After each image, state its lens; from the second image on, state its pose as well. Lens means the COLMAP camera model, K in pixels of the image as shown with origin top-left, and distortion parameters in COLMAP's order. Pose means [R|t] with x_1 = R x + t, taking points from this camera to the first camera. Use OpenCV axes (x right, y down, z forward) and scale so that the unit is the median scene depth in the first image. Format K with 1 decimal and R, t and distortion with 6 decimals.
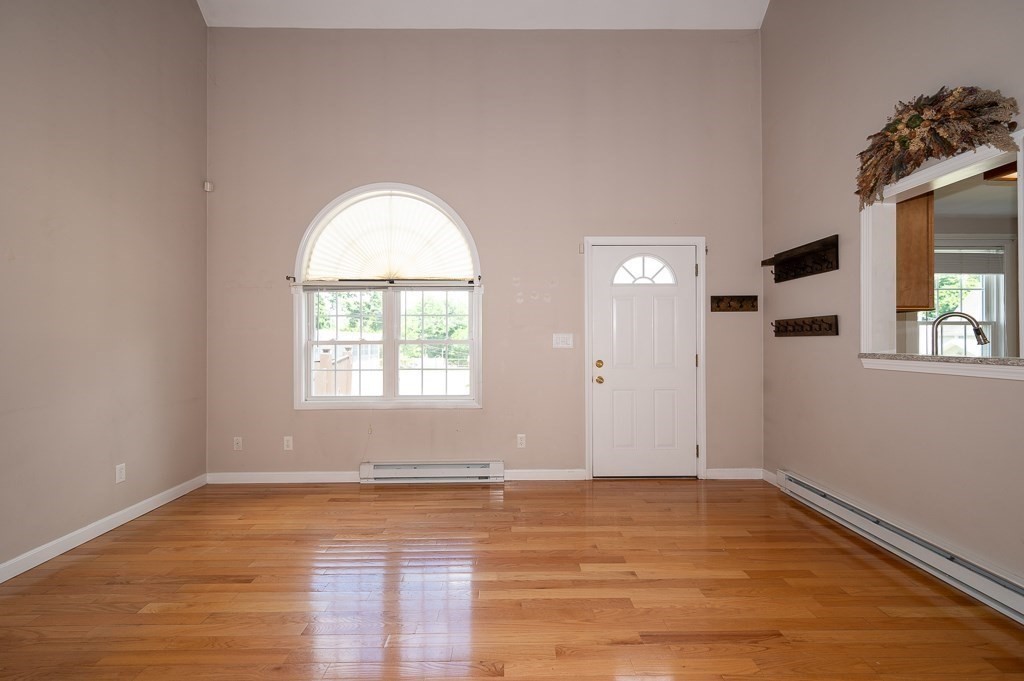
lens RADIAL K [[450.8, 0, 511.7], [0, 450.8, 335.5], [0, 0, 1]] dist [-0.001917, -0.000195]
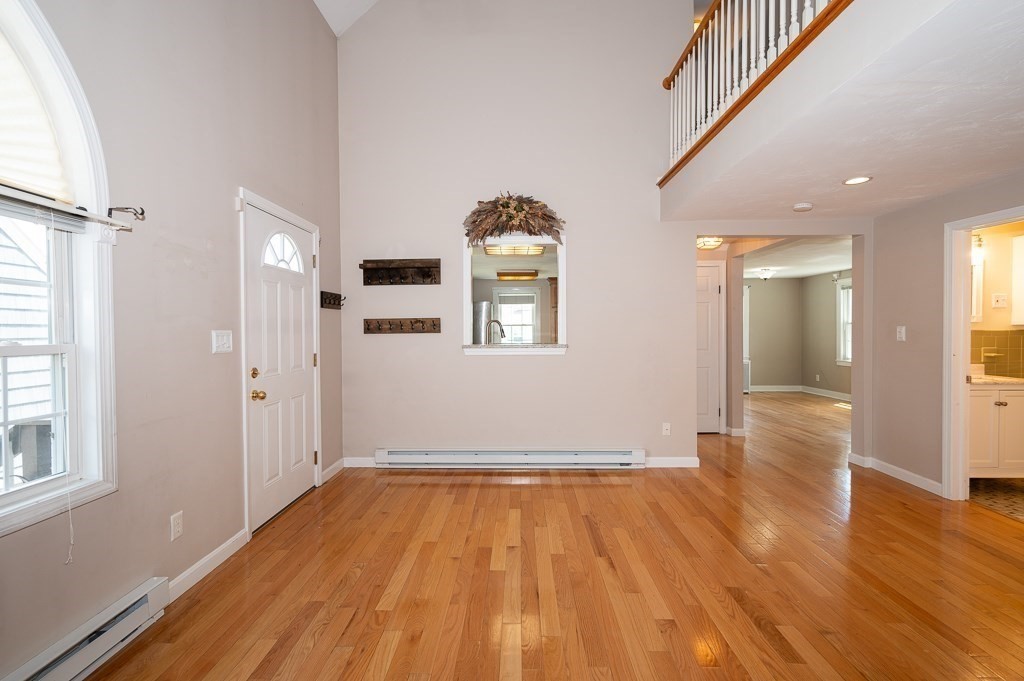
lens RADIAL K [[465.1, 0, 495.8], [0, 465.1, 338.4], [0, 0, 1]] dist [-0.018892, -0.000120]
pose [[0.054141, -0.015022, 0.998420, -0.726198], [-0.002843, 0.999880, 0.015198, -0.005614], [-0.998529, -0.003661, 0.054092, 0.815455]]
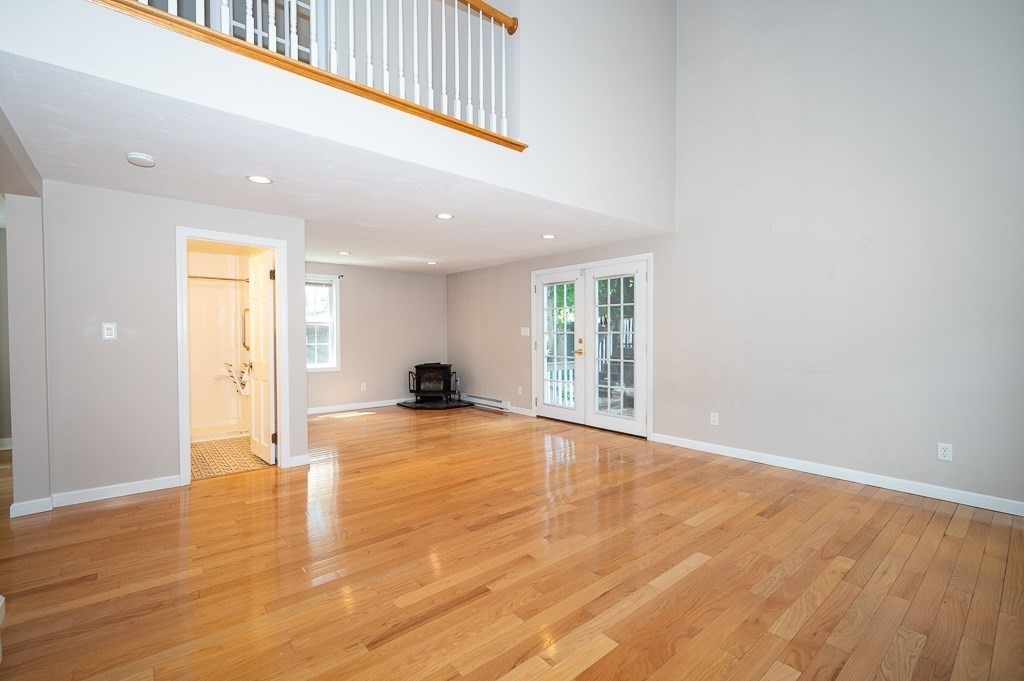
lens RADIAL K [[450.8, 0, 511.7], [0, 450.8, 335.5], [0, 0, 1]] dist [-0.001917, -0.000195]
pose [[-0.765194, 0.011775, -0.643692, 0.630130], [0.012252, 0.999918, 0.003726, 0.018860], [0.643683, -0.005036, -0.765275, 1.247149]]
